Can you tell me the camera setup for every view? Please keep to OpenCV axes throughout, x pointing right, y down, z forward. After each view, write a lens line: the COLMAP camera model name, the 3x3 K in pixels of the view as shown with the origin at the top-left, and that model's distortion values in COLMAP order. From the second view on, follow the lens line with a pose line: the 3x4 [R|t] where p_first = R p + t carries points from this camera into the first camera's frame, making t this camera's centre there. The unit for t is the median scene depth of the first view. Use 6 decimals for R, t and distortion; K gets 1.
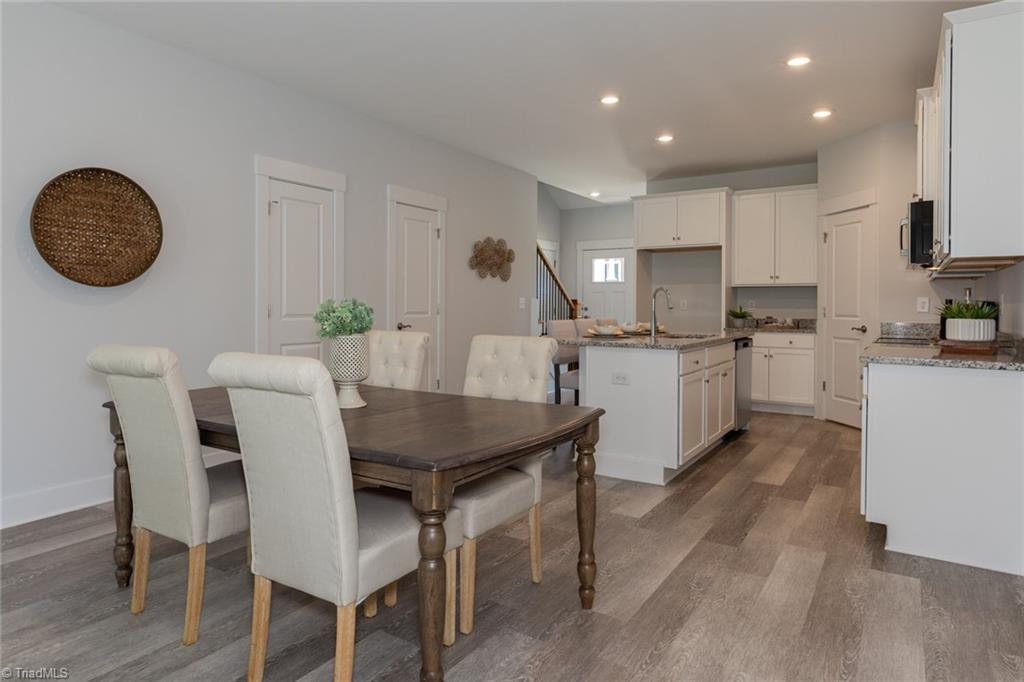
lens RADIAL K [[622.3, 0, 504.7], [0, 622.3, 305.1], [0, 0, 1]] dist [-0.001965, 0.000273]
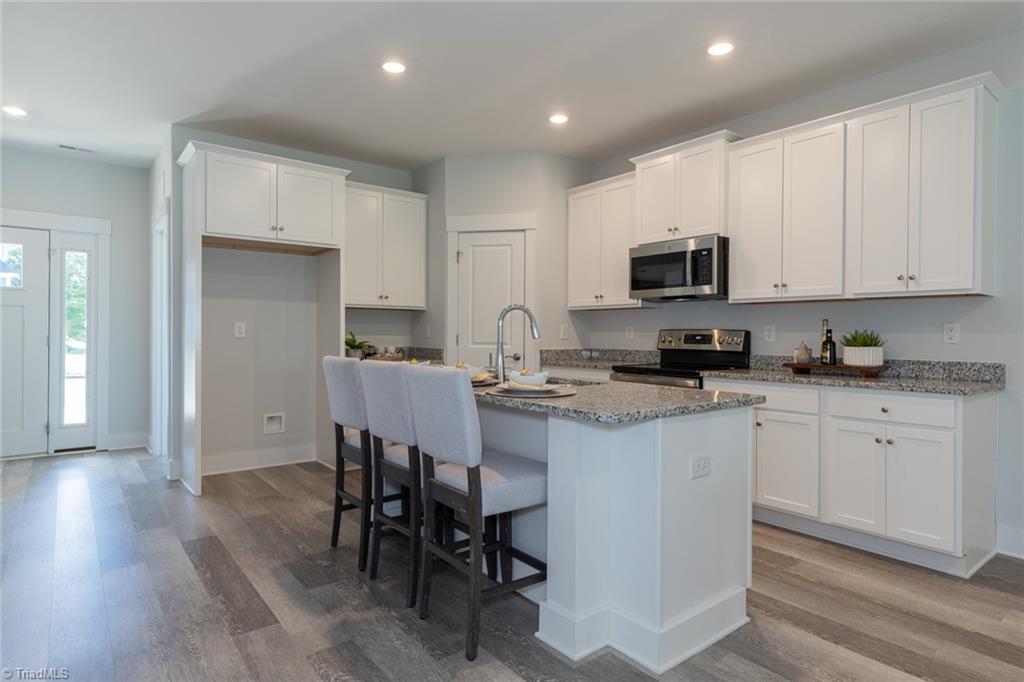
lens RADIAL K [[558.9, 0, 512.5], [0, 558.9, 335.5], [0, 0, 1]] dist [-0.002798, -0.001285]
pose [[0.324462, -0.004135, 0.945890, -0.387066], [-0.006269, 0.999959, 0.006522, -0.001068], [-0.945878, -0.008046, 0.324423, 1.144811]]
